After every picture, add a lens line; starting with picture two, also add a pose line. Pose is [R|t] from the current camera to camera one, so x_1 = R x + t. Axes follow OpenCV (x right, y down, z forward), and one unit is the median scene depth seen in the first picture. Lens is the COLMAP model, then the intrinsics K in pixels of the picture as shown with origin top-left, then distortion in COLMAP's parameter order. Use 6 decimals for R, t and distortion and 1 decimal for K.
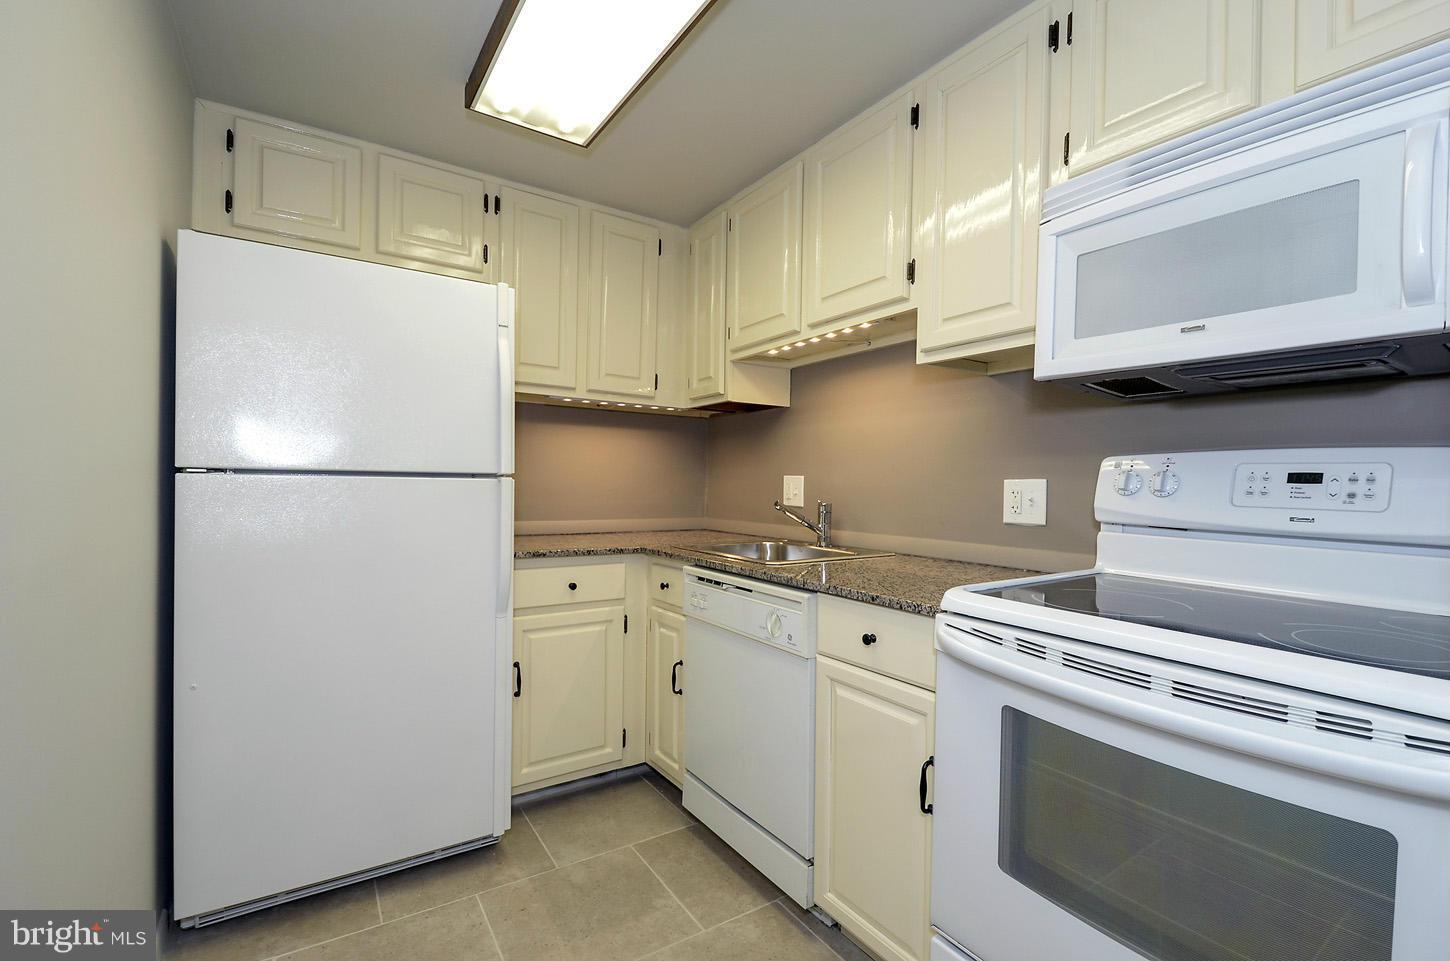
lens RADIAL K [[628.8, 0, 716.3], [0, 628.8, 491.2], [0, 0, 1]] dist [0.001273, -0.008390]
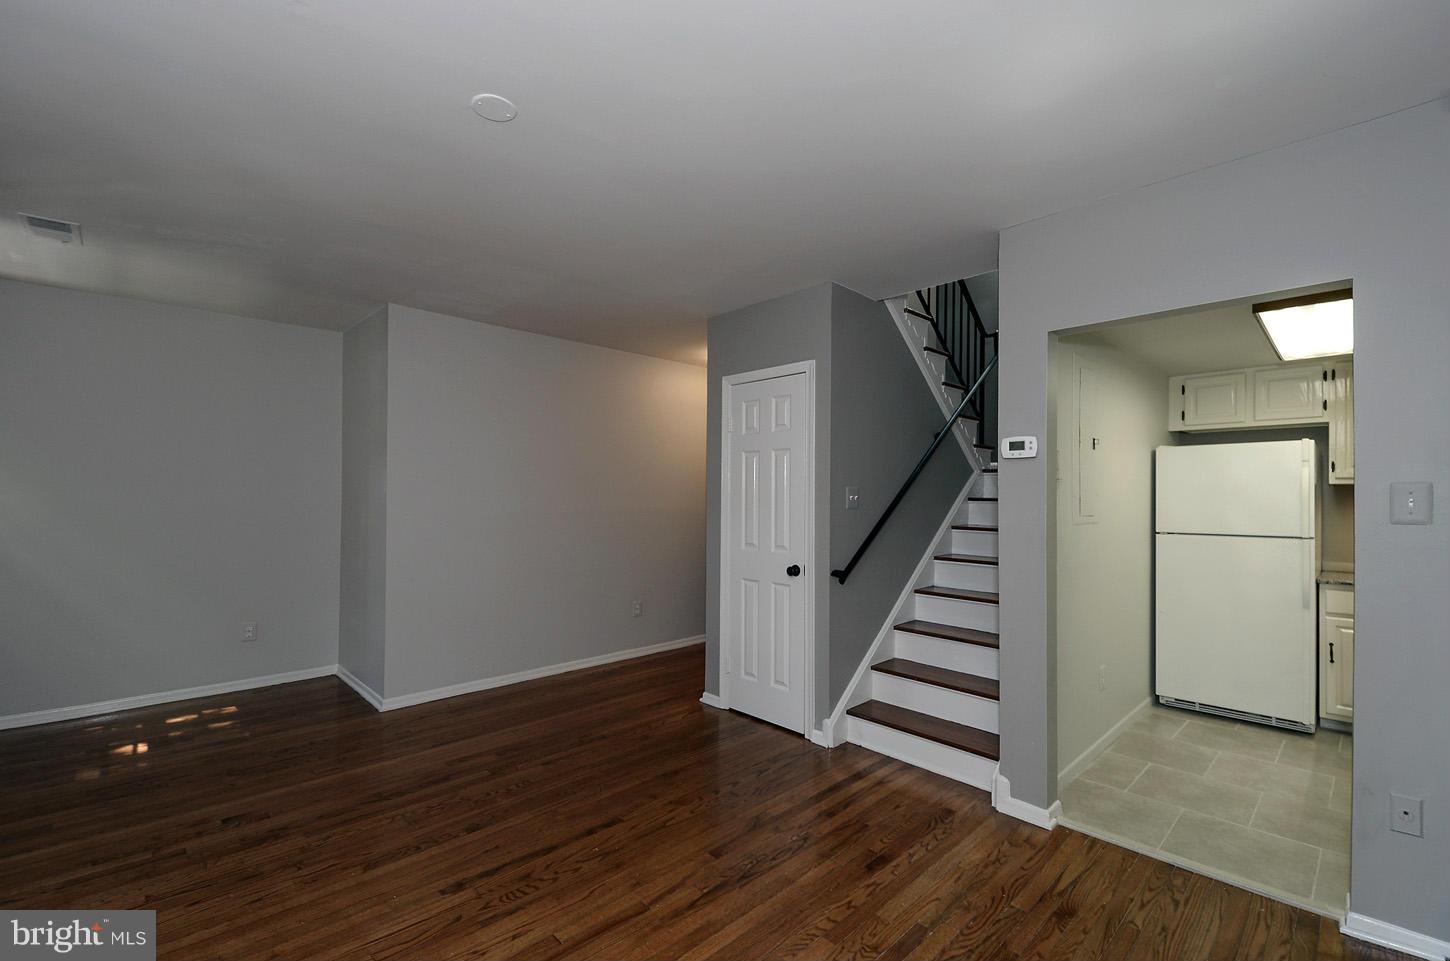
lens RADIAL K [[628.8, 0, 742.8], [0, 628.8, 482.8], [0, 0, 1]] dist [0.001273, -0.008390]
pose [[0.189686, -0.041935, -0.980949, 1.217095], [-0.024058, 0.998589, -0.047341, -0.061014], [0.981550, 0.032580, 0.188410, -1.065094]]
